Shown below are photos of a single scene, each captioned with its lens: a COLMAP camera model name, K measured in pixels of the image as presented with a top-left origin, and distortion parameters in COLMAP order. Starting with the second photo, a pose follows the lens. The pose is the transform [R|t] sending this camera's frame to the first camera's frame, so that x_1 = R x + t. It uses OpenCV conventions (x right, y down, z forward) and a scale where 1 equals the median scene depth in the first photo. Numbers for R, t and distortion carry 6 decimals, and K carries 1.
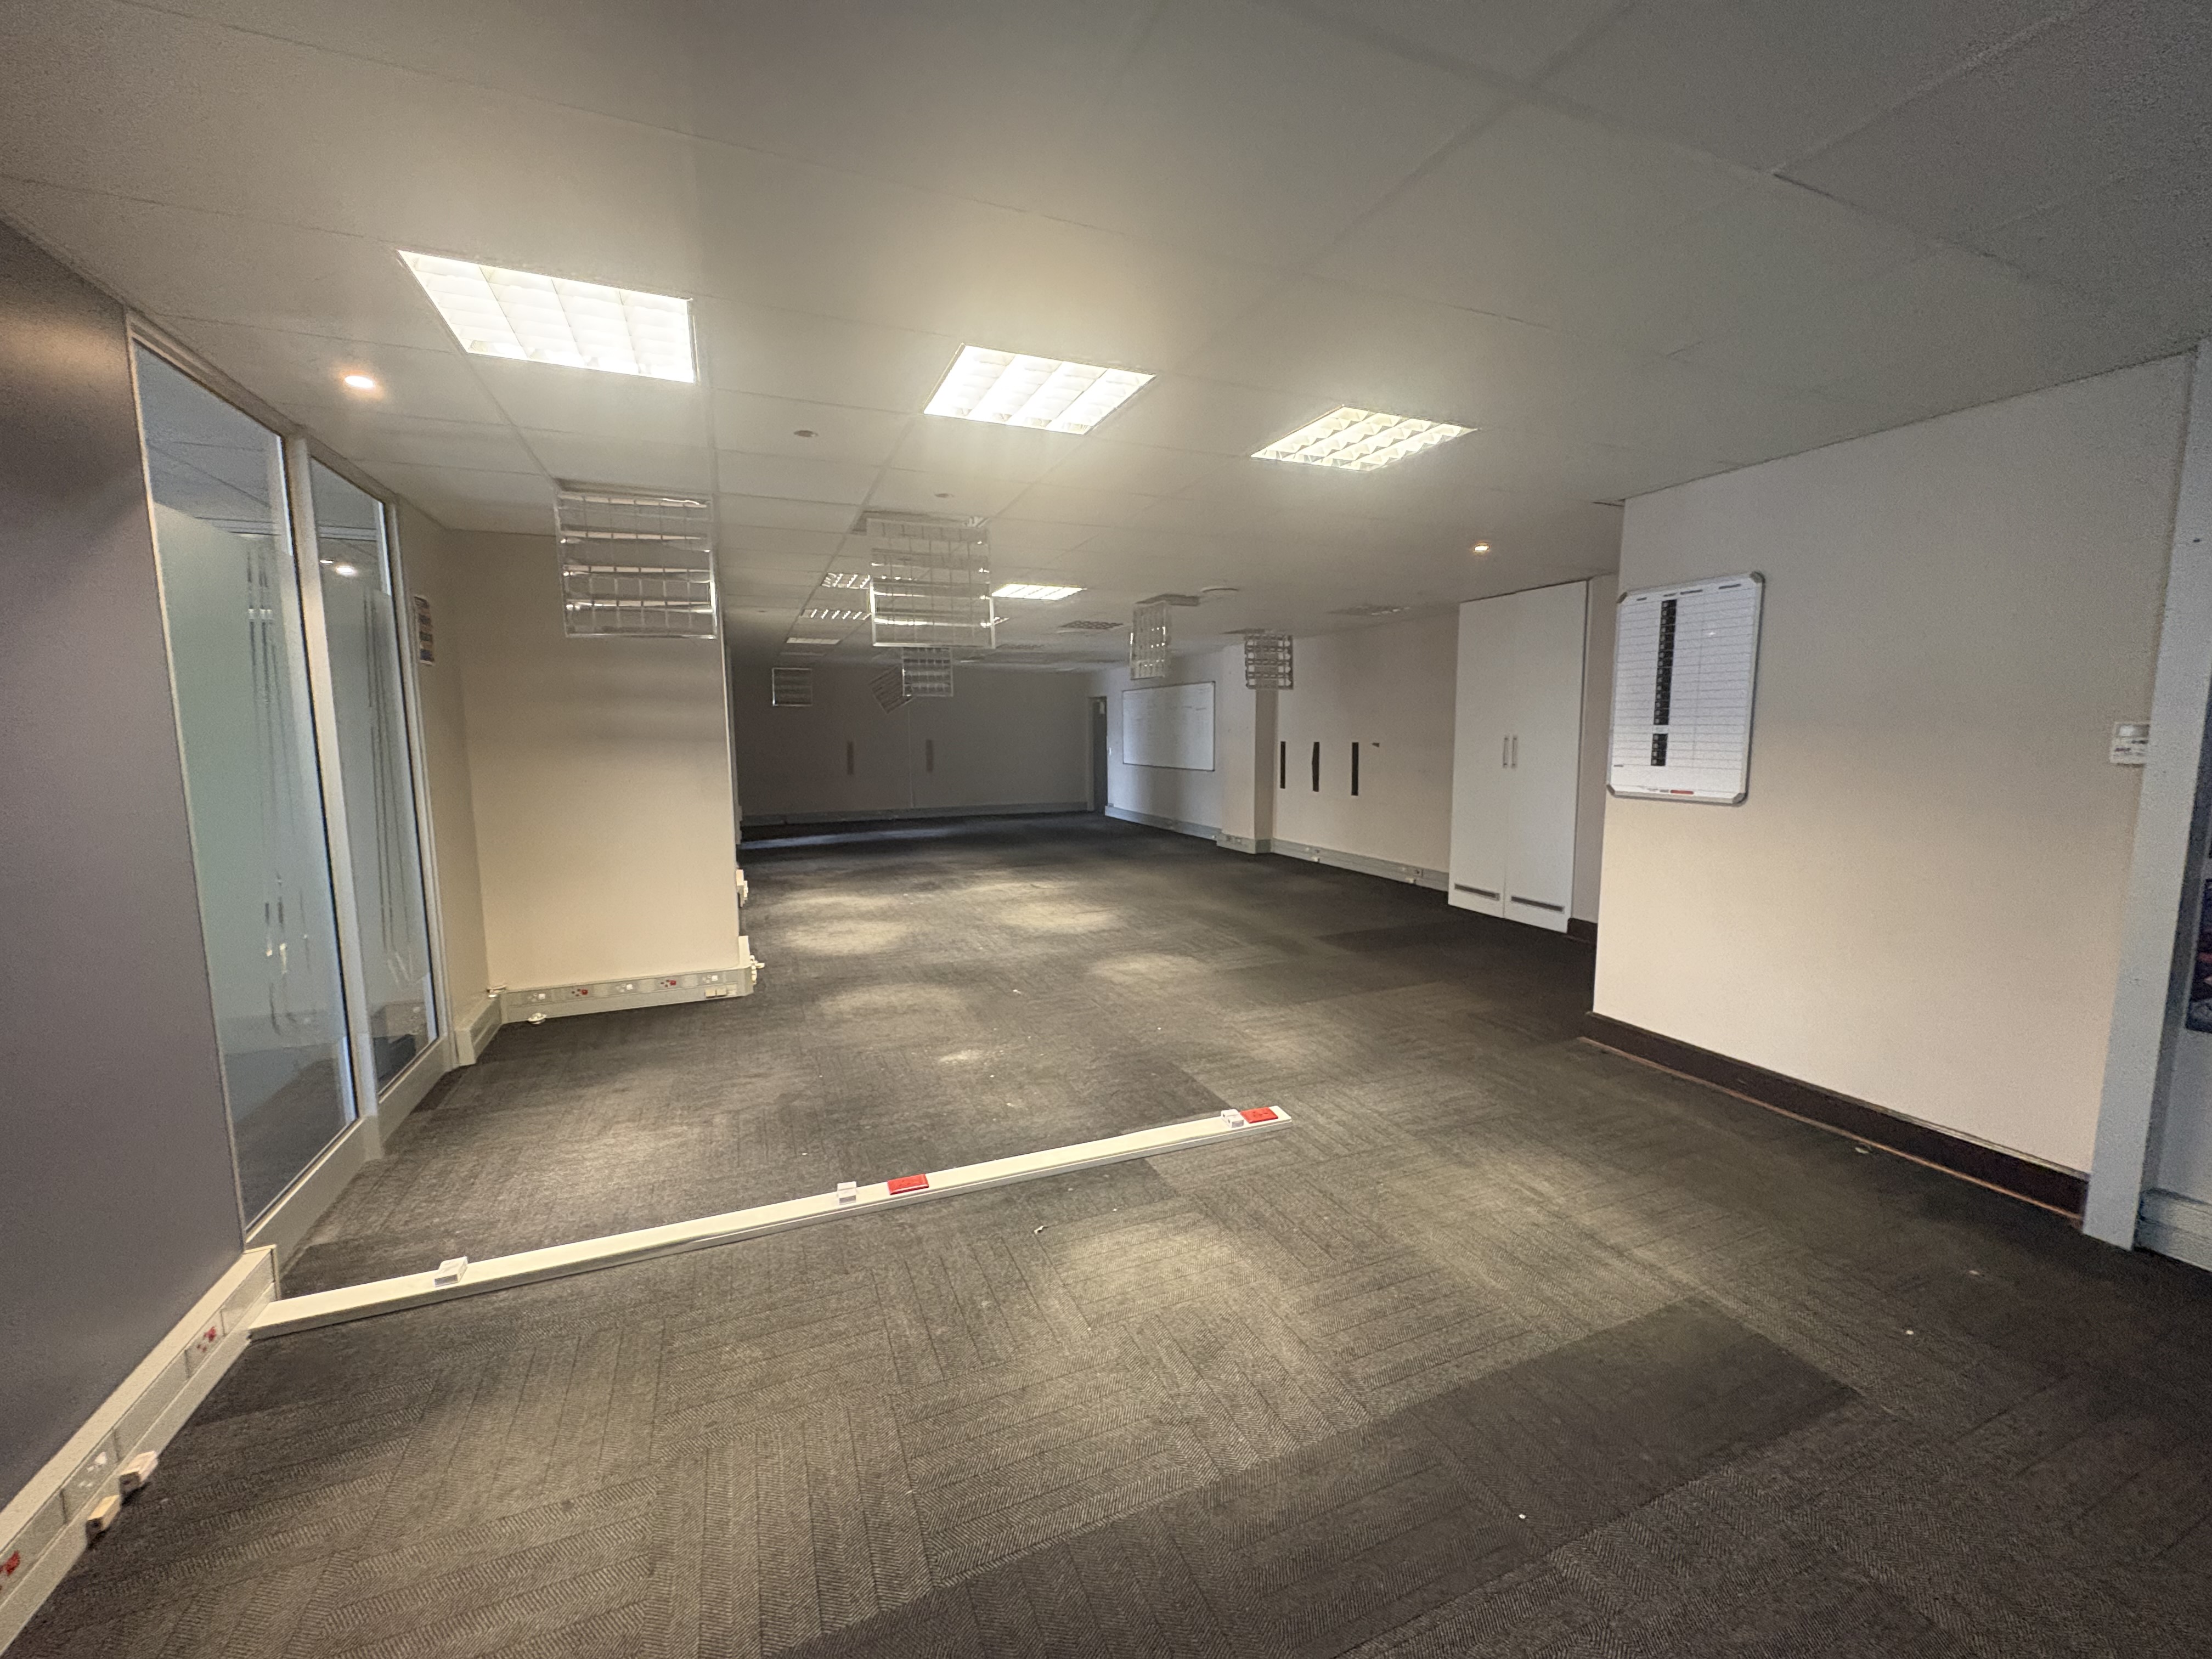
lens RADIAL K [[879.5, 0, 1111.9], [0, 879.5, 833.4], [0, 0, 1]] dist [0.001122, -0.000174]
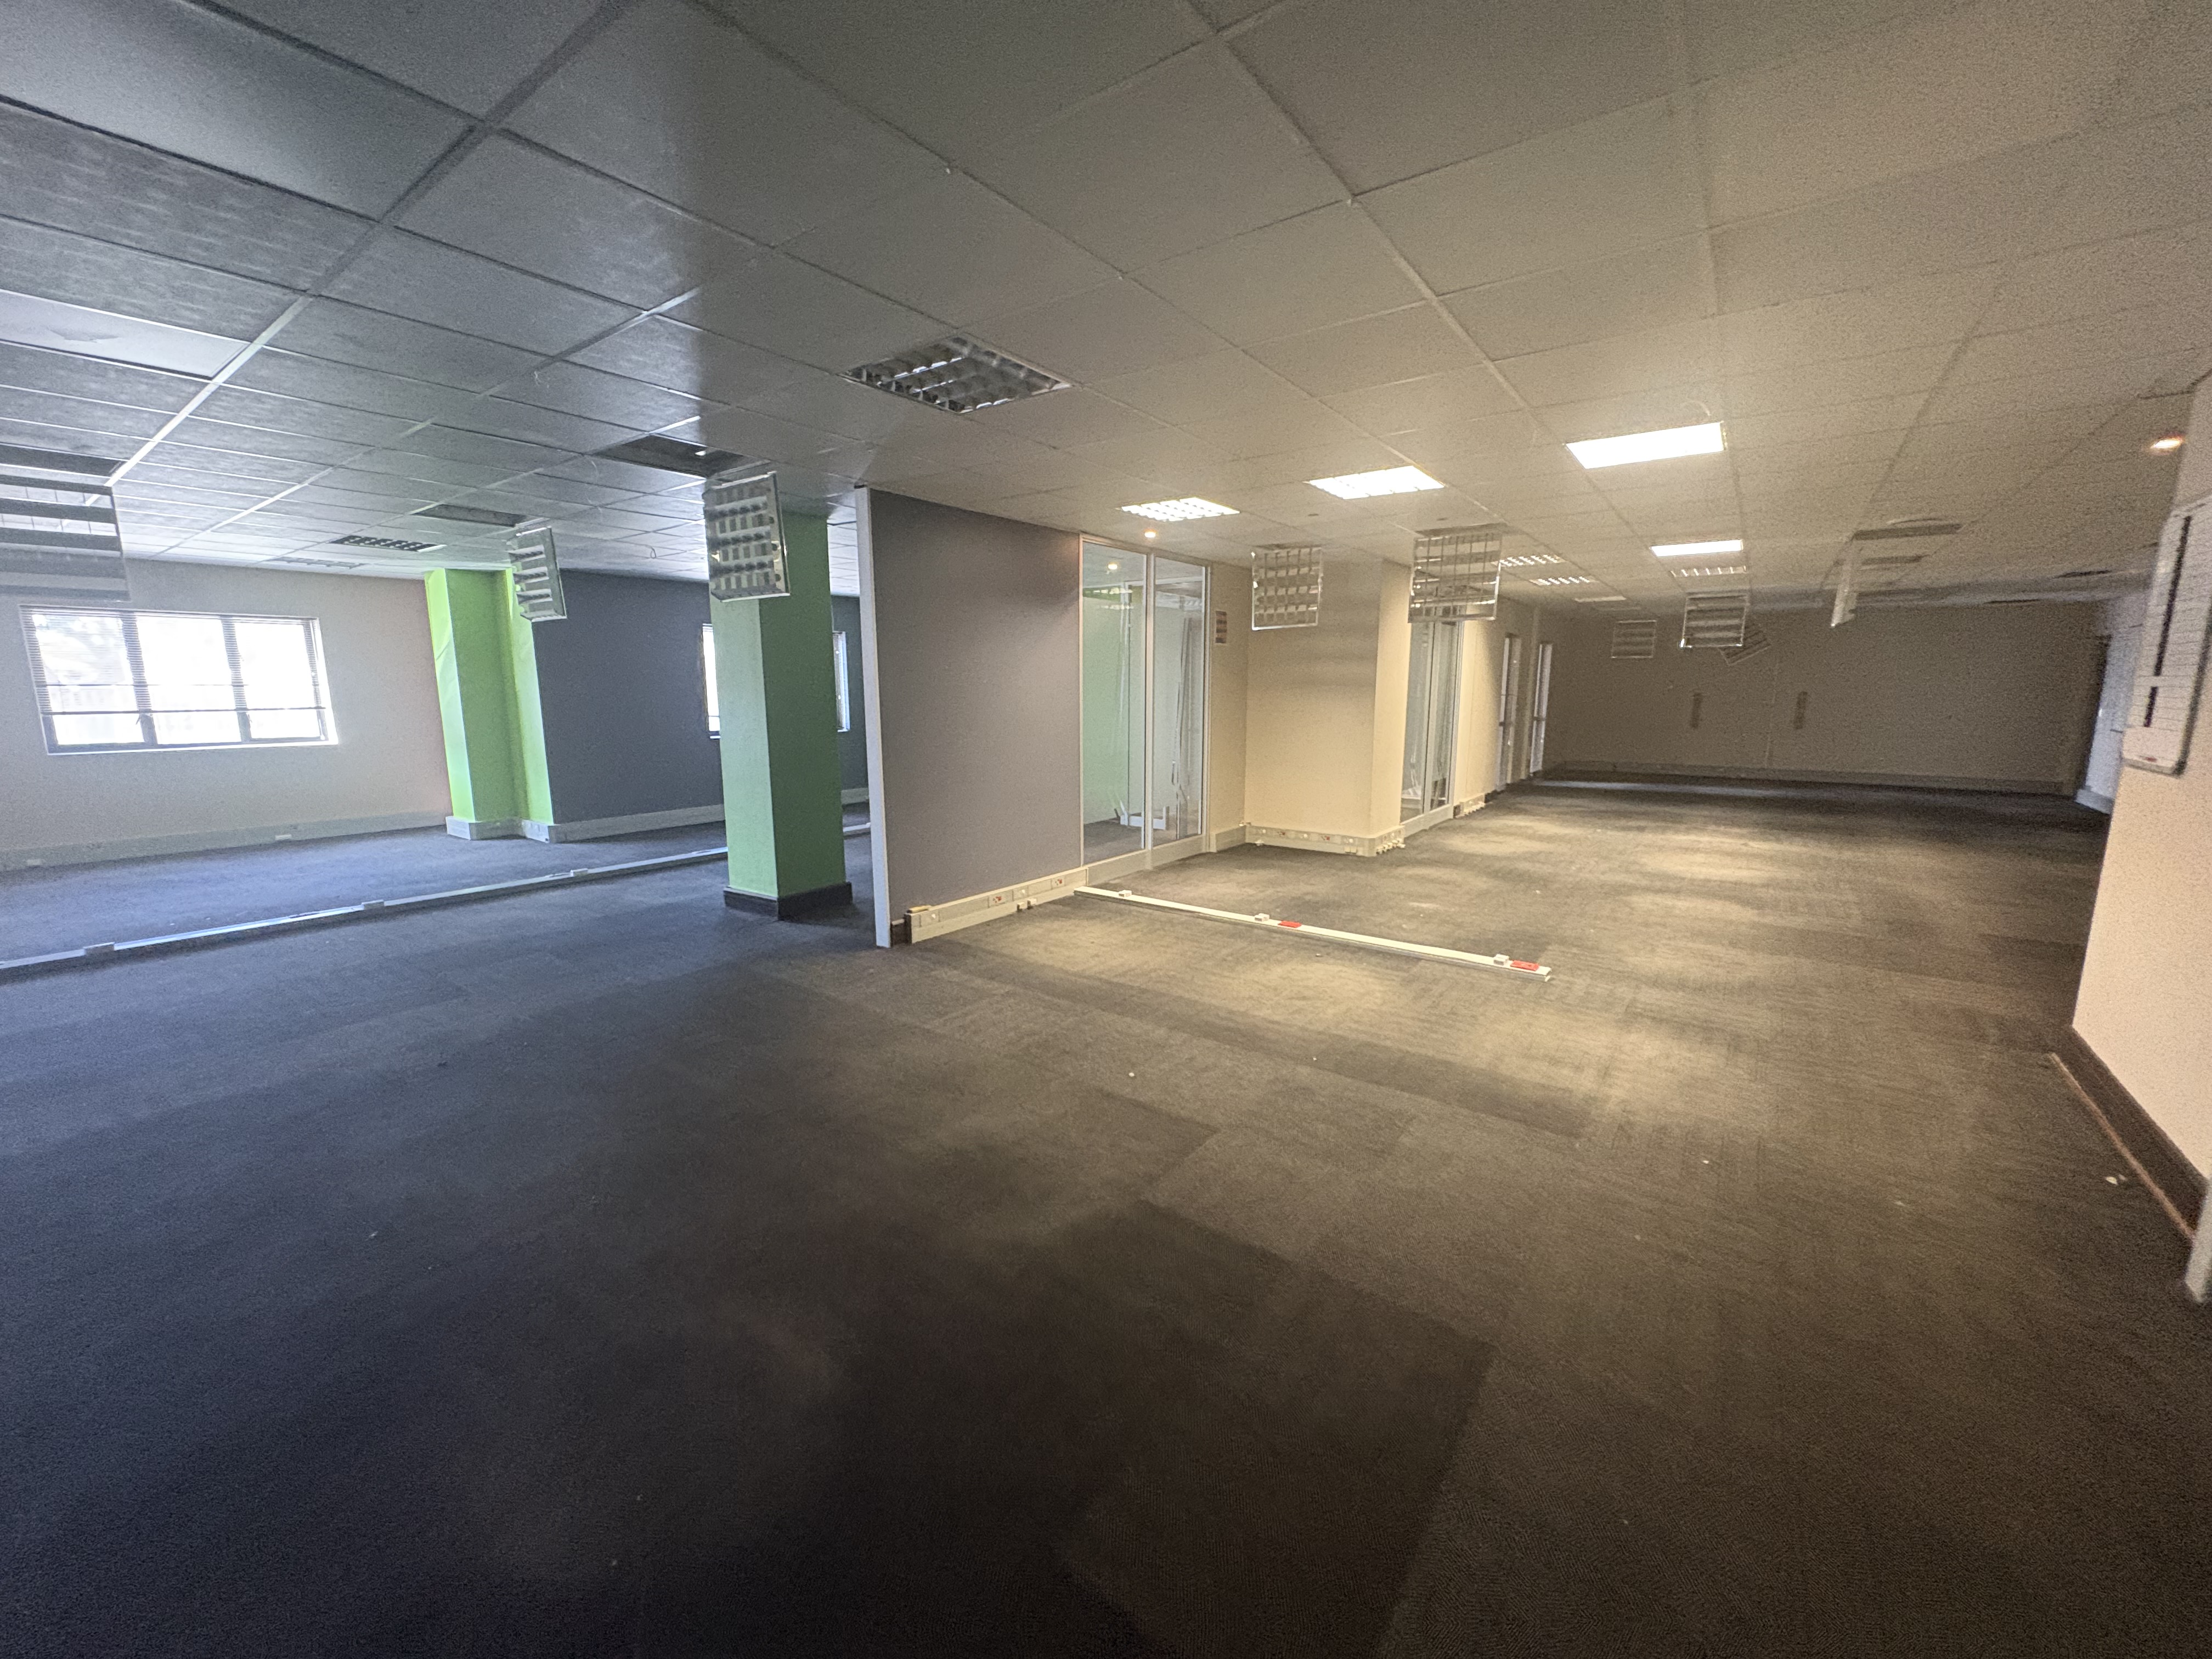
lens RADIAL K [[879.5, 0, 1108.6], [0, 879.5, 824.9], [0, 0, 1]] dist [0.001122, -0.000174]
pose [[0.512856, 0.143357, -0.846420, 0.917459], [-0.105546, 0.989008, 0.103555, 0.032024], [0.851961, 0.036227, 0.522350, -0.251396]]
